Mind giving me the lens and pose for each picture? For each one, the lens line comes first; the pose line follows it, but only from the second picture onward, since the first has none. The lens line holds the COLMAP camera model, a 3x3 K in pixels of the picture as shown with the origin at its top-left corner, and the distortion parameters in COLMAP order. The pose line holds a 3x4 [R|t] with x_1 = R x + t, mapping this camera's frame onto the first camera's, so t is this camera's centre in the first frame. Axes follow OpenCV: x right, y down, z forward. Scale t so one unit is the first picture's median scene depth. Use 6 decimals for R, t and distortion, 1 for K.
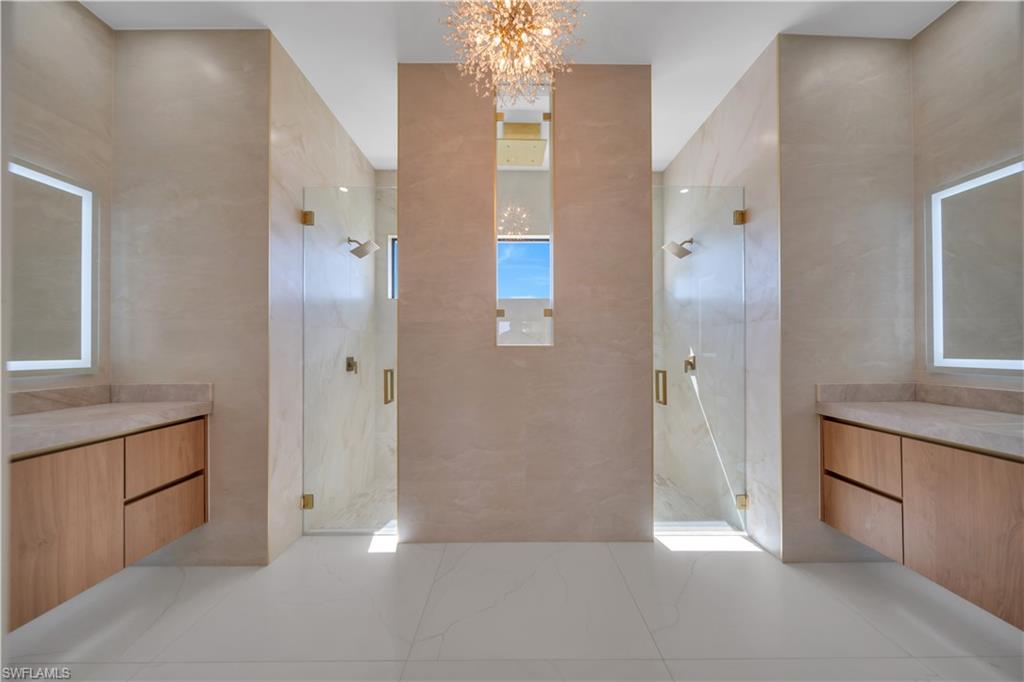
lens RADIAL K [[354.1, 0, 514.9], [0, 354.1, 346.8], [0, 0, 1]] dist [-0.000531, -0.000101]
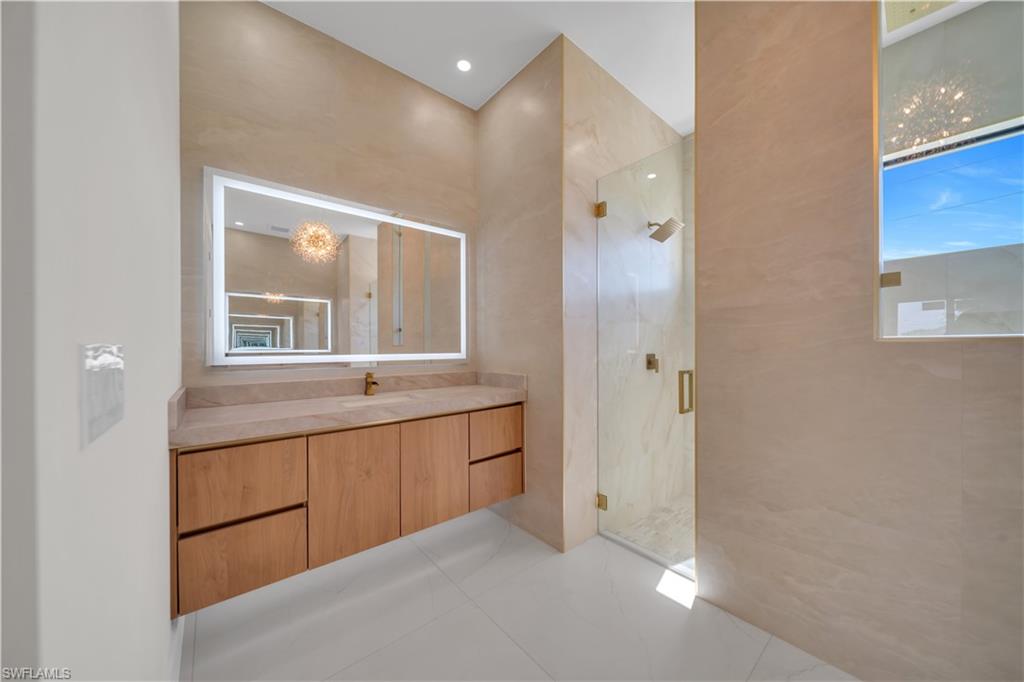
lens RADIAL K [[354.1, 0, 514.9], [0, 354.1, 346.8], [0, 0, 1]] dist [-0.000531, -0.000101]
pose [[0.644889, 0.002417, -0.764273, 0.004118], [0.006740, 0.999938, 0.008850, 0.000696], [0.764247, -0.010858, 0.644832, 0.225353]]
